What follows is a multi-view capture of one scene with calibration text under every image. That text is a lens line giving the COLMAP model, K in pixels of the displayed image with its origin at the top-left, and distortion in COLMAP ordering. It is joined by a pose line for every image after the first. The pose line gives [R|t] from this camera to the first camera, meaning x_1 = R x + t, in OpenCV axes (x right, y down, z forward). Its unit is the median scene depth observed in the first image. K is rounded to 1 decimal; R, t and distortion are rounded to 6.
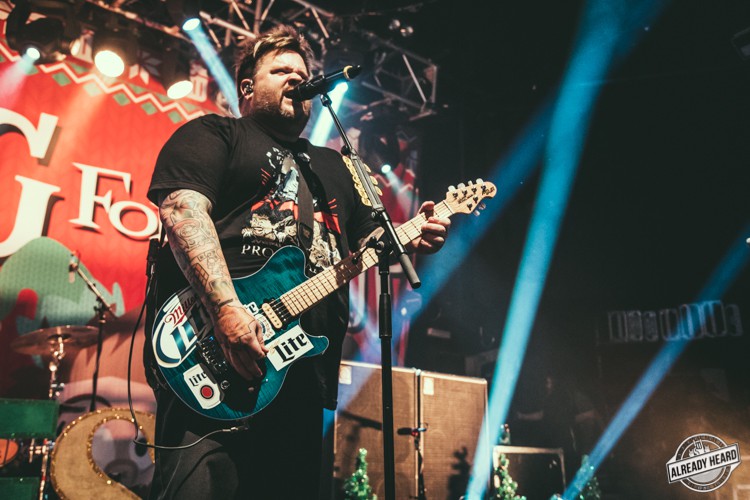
lens RADIAL K [[761.8, 0, 386.2], [0, 761.8, 252.3], [0, 0, 1]] dist [0.036999, 0.000000]
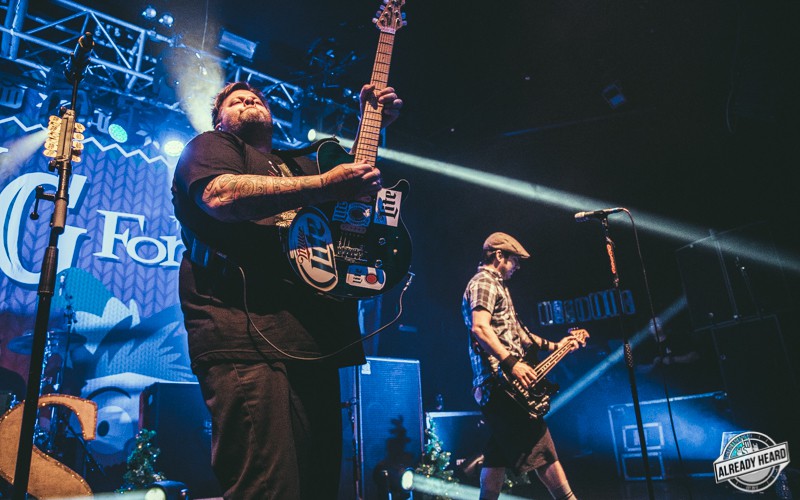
lens RADIAL K [[551.8, 0, 396.1], [0, 551.8, 242.4], [0, 0, 1]] dist [-0.061233, 0.006771]
pose [[0.997918, -0.063204, -0.012878, 0.110273], [0.062306, 0.996186, -0.061087, 0.027263], [0.016690, 0.060158, 0.998049, 0.086768]]
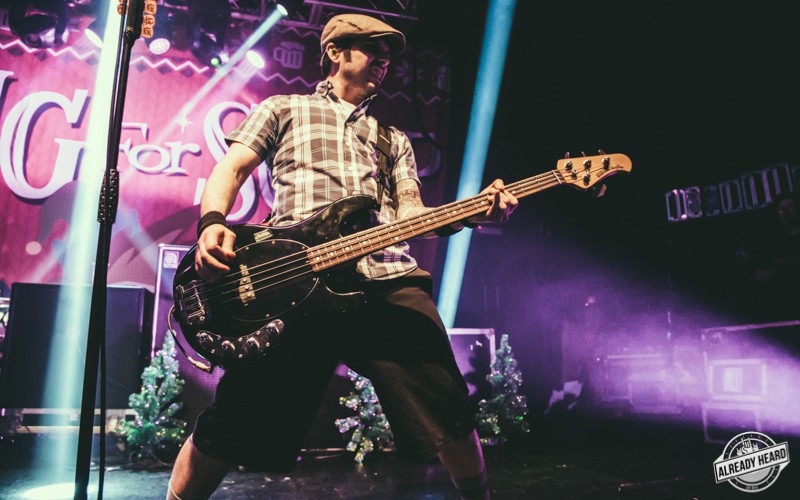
lens RADIAL K [[538.9, 0, 403.7], [0, 538.9, 254.0], [0, 0, 1]] dist [-0.071668, 0.006947]
pose [[0.905963, -0.081286, -0.415481, 0.420886], [0.122063, 0.989871, 0.072498, 0.106632], [0.405379, -0.116395, 0.906708, 0.375923]]
